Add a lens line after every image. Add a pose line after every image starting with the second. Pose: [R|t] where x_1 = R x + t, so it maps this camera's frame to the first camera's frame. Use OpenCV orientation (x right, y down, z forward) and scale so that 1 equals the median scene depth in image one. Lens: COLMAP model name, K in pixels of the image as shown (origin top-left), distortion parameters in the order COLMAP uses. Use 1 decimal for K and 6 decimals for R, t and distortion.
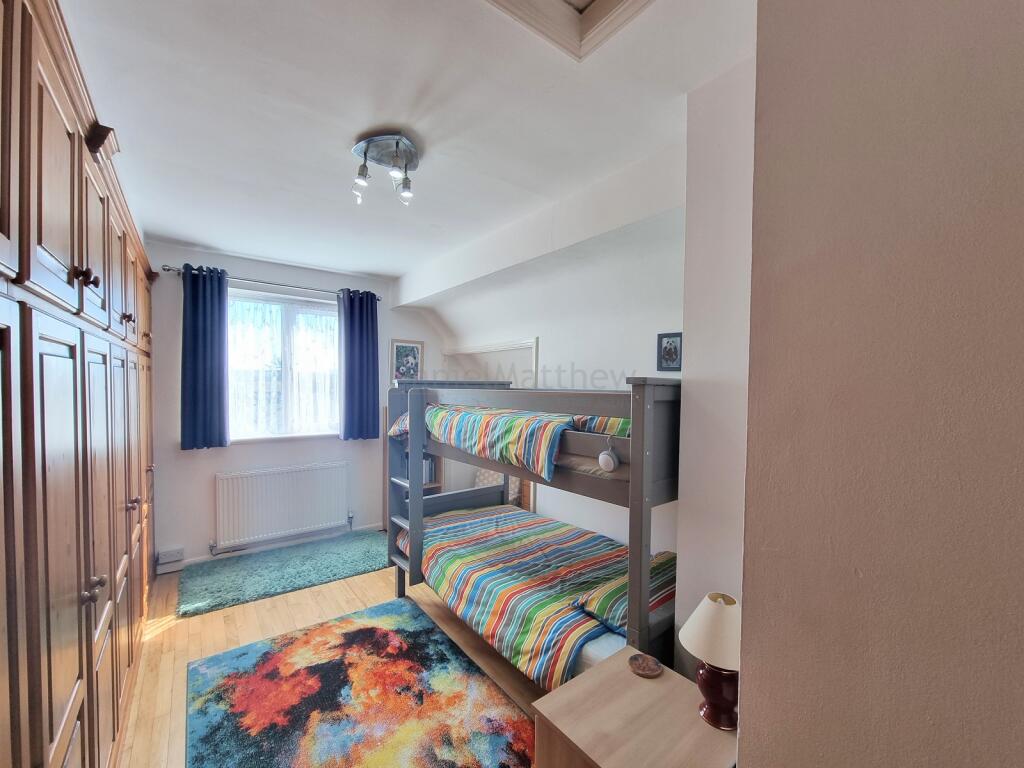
lens RADIAL K [[420.8, 0, 516.9], [0, 420.8, 394.9], [0, 0, 1]] dist [-0.003589, -0.000727]
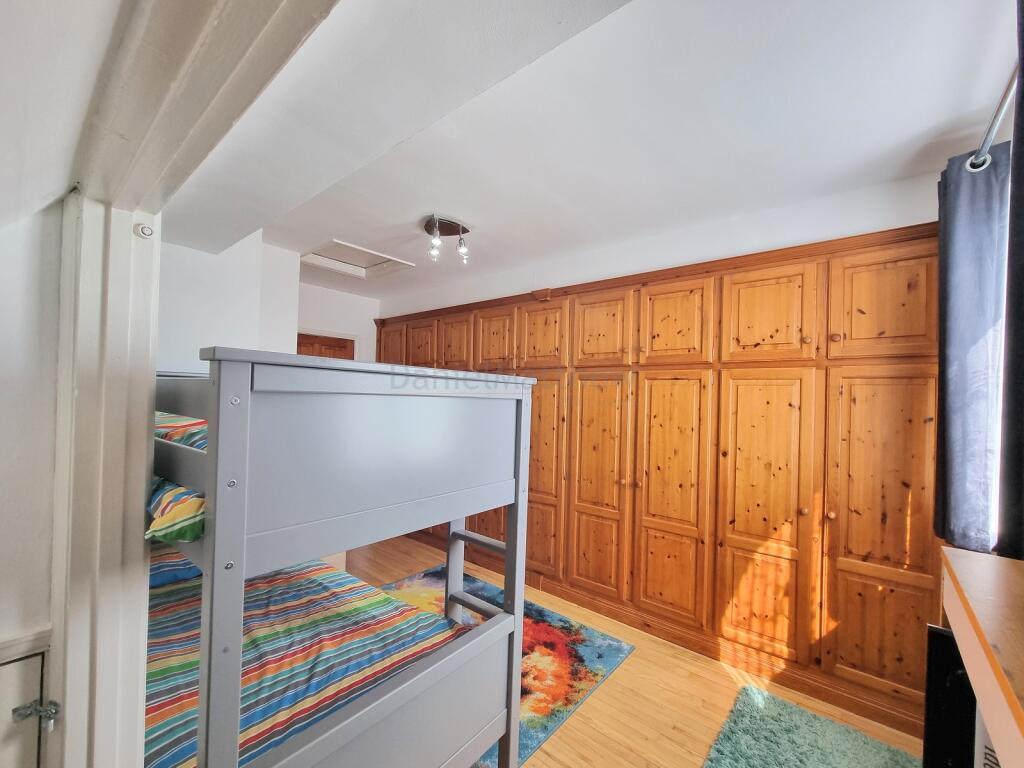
lens RADIAL K [[420.8, 0, 516.9], [0, 420.8, 394.9], [0, 0, 1]] dist [-0.003589, -0.000727]
pose [[-0.974809, -0.044527, -0.218552, -0.182650], [-0.047918, 0.998799, 0.010233, -0.021799], [0.217834, 0.020448, -0.975772, 1.790738]]
